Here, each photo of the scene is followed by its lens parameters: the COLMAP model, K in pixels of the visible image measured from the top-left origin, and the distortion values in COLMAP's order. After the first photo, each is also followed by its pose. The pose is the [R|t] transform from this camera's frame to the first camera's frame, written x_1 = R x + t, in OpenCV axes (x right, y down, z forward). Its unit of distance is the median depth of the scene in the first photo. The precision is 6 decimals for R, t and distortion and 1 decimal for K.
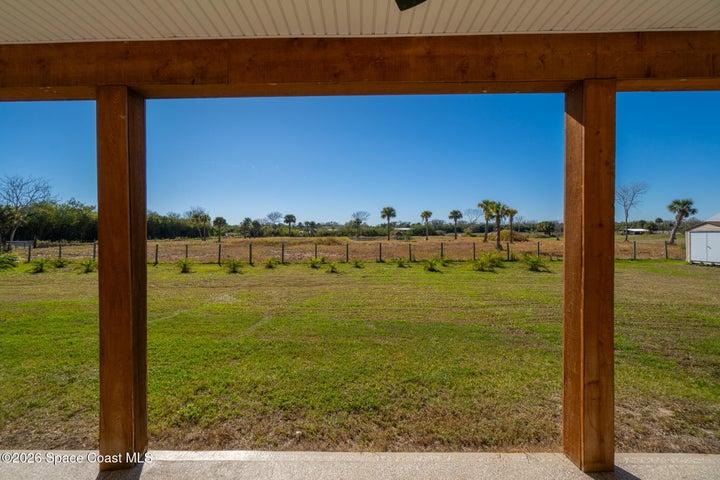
lens RADIAL K [[310.6, 0, 349.5], [0, 310.6, 231.4], [0, 0, 1]] dist [-0.001427, 0.004127]
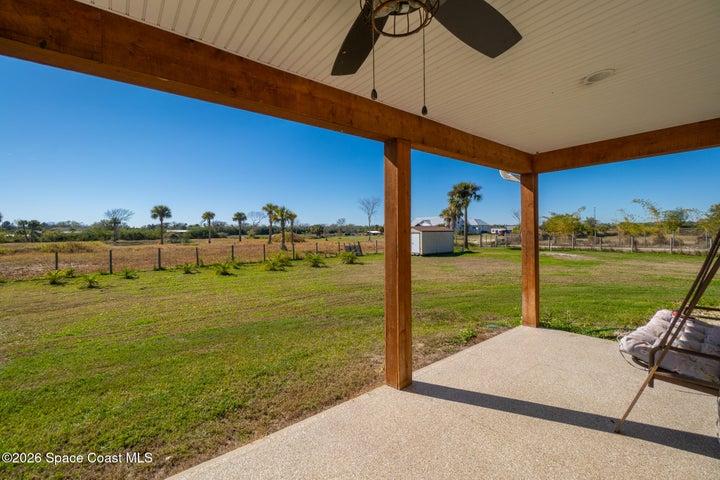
lens RADIAL K [[310.6, 0, 349.5], [0, 310.6, 231.4], [0, 0, 1]] dist [-0.001427, 0.004127]
pose [[0.784333, -0.000781, 0.620340, -0.057540], [0.005078, 0.999974, -0.005162, -0.002102], [-0.620320, 0.007199, 0.784316, -0.009841]]
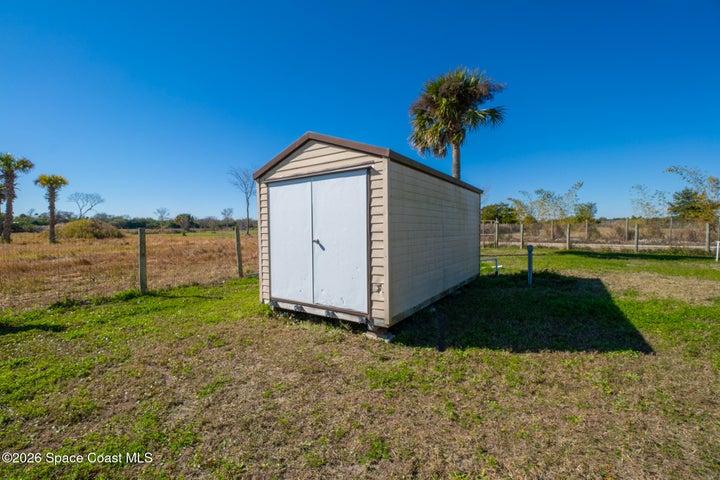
lens RADIAL K [[310.6, 0, 349.5], [0, 310.6, 231.4], [0, 0, 1]] dist [-0.001427, 0.004127]
pose [[0.557213, -0.005943, 0.830349, 1.384404], [-0.001256, 0.999967, 0.008000, 0.056659], [-0.830369, -0.005500, 0.557187, 1.214630]]
